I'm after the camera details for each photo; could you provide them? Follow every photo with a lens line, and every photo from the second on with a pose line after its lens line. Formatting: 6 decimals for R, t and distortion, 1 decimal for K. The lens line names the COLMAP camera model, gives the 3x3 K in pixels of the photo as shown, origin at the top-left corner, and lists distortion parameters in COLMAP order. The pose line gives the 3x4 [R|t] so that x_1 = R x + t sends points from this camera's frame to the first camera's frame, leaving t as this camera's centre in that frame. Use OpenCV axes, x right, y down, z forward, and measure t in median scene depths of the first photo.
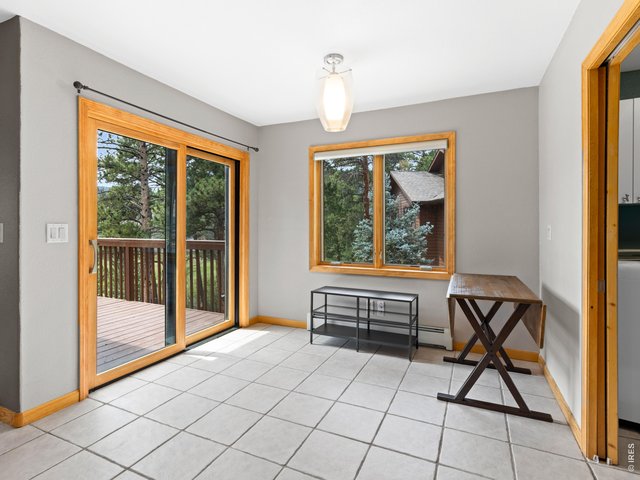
lens RADIAL K [[326.1, 0, 320.3], [0, 326.1, 237.6], [0, 0, 1]] dist [-0.001624, 0.000335]
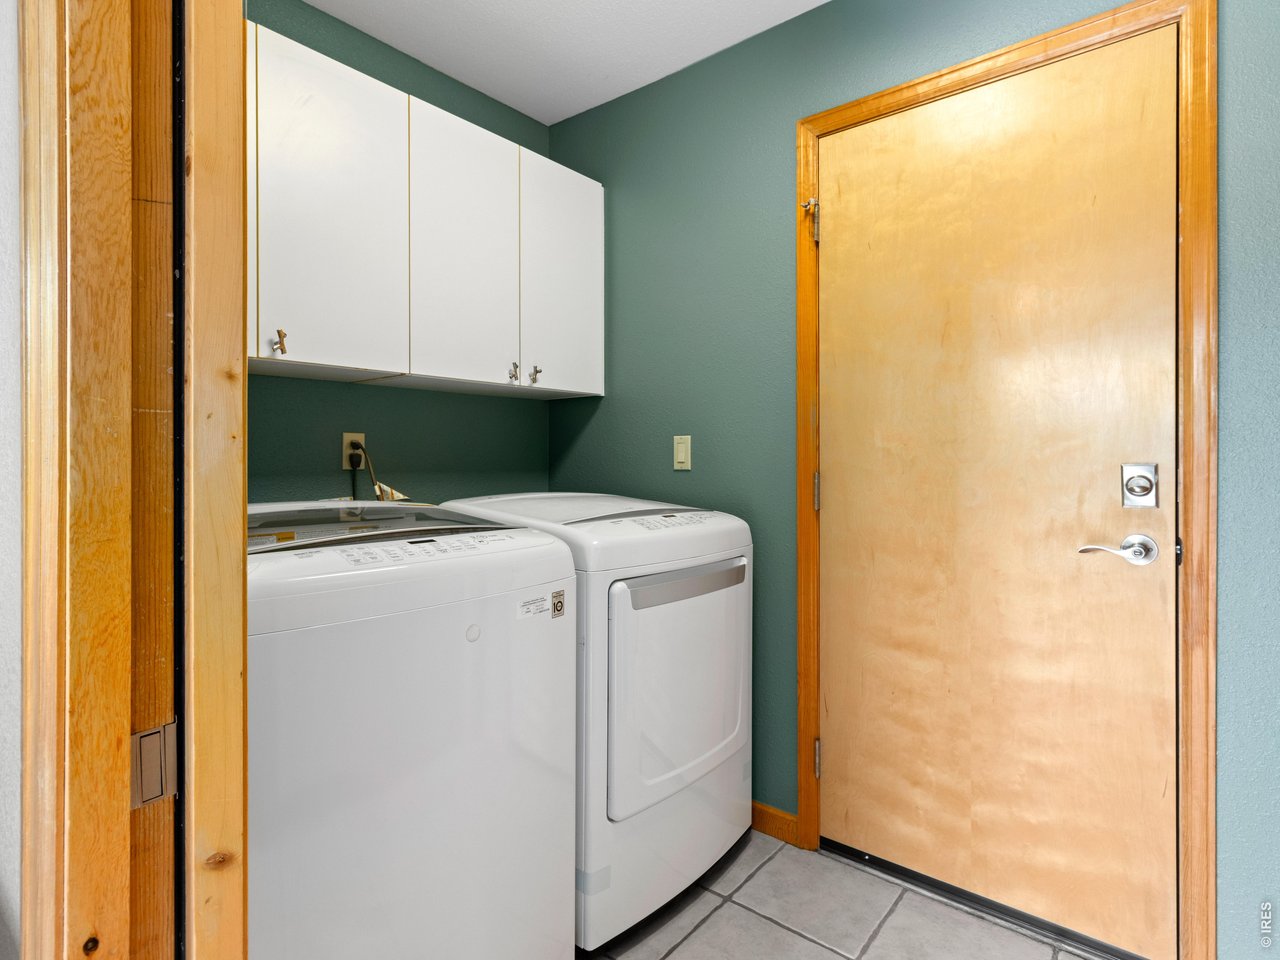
lens RADIAL K [[652.3, 0, 640.3], [0, 652.3, 474.6], [0, 0, 1]] dist [-0.001624, 0.000335]
pose [[0.287771, -0.000822, 0.957699, 0.560984], [0.003516, 0.999994, -0.000198, 0.010148], [-0.957693, 0.003424, 0.287772, 0.611463]]
